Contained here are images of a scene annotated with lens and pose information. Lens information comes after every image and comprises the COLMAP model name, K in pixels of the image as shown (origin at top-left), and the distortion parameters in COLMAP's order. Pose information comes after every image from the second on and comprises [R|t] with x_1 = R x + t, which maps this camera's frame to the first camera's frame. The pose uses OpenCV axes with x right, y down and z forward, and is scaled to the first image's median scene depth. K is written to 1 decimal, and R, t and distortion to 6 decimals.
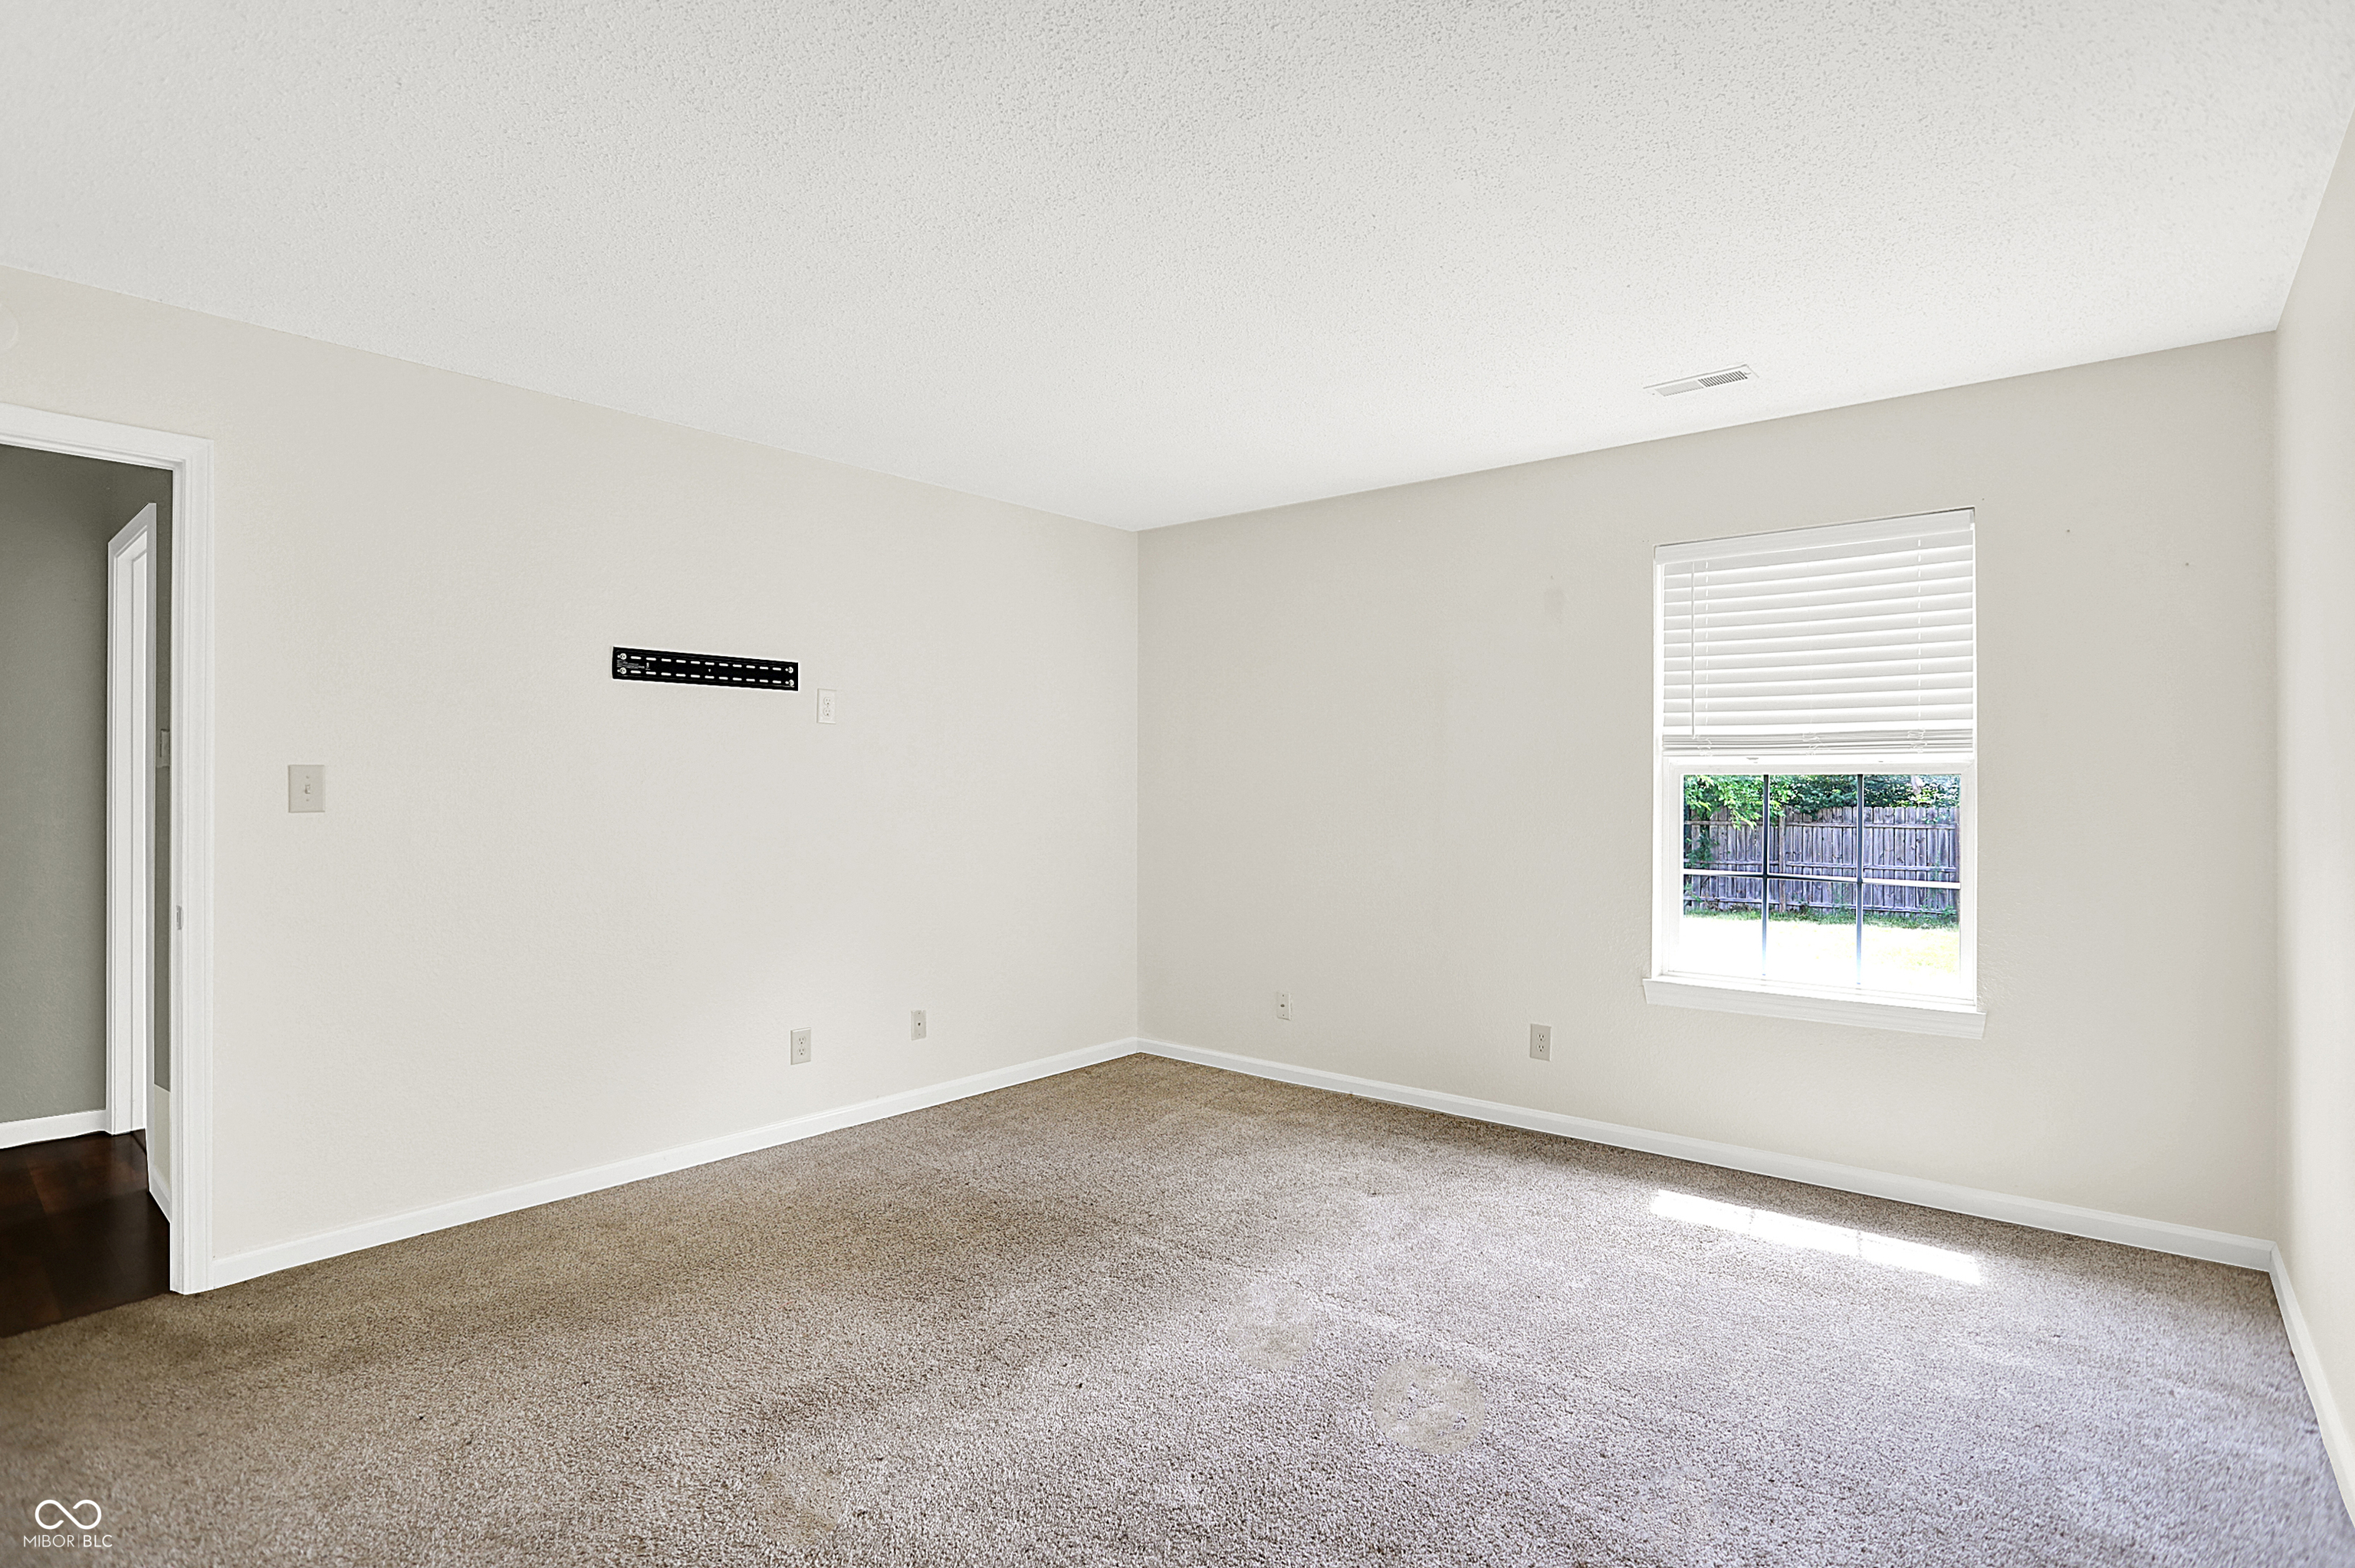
lens RADIAL K [[1162.5, 0, 1154.4], [0, 1162.5, 781.2], [0, 0, 1]] dist [-0.049257, 0.003286]
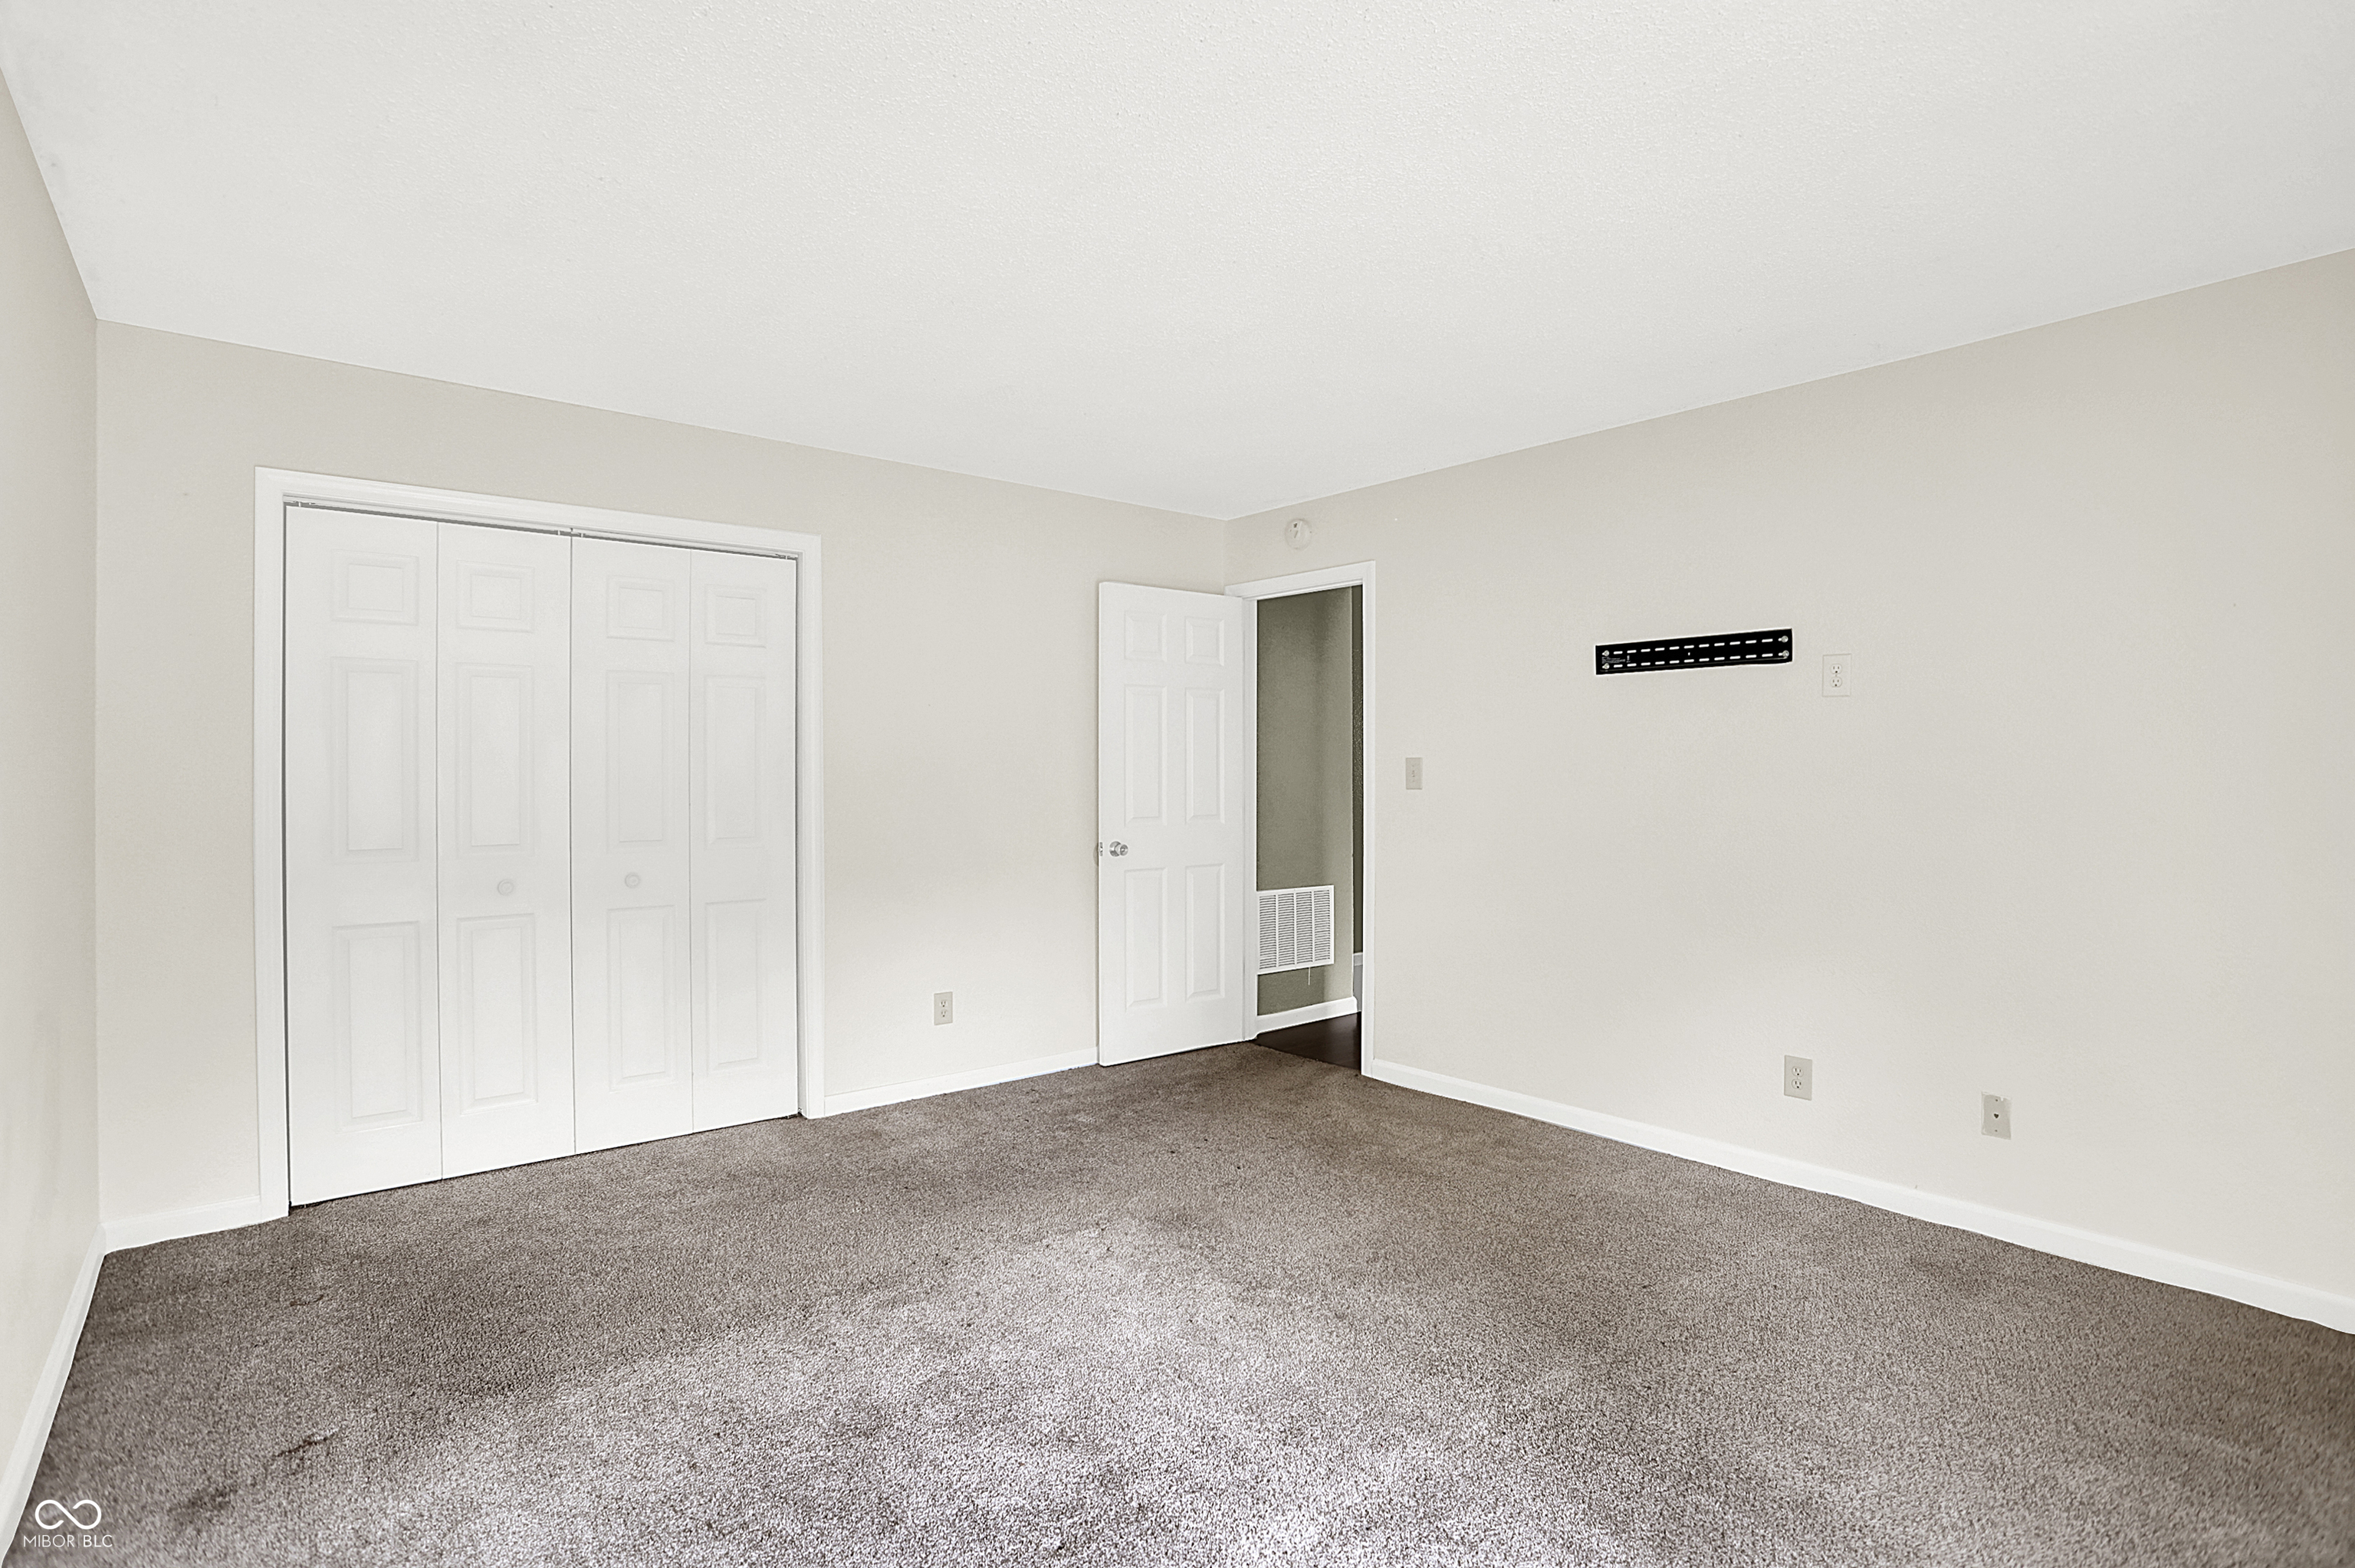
lens RADIAL K [[1148.8, 0, 1180.7], [0, 1148.8, 769.0], [0, 0, 1]] dist [-0.002740, -0.000016]
pose [[-0.159065, 0.001605, -0.987267, 0.663854], [0.001737, 0.999998, 0.001346, -0.000794], [0.987267, -0.001501, -0.159067, 0.757005]]
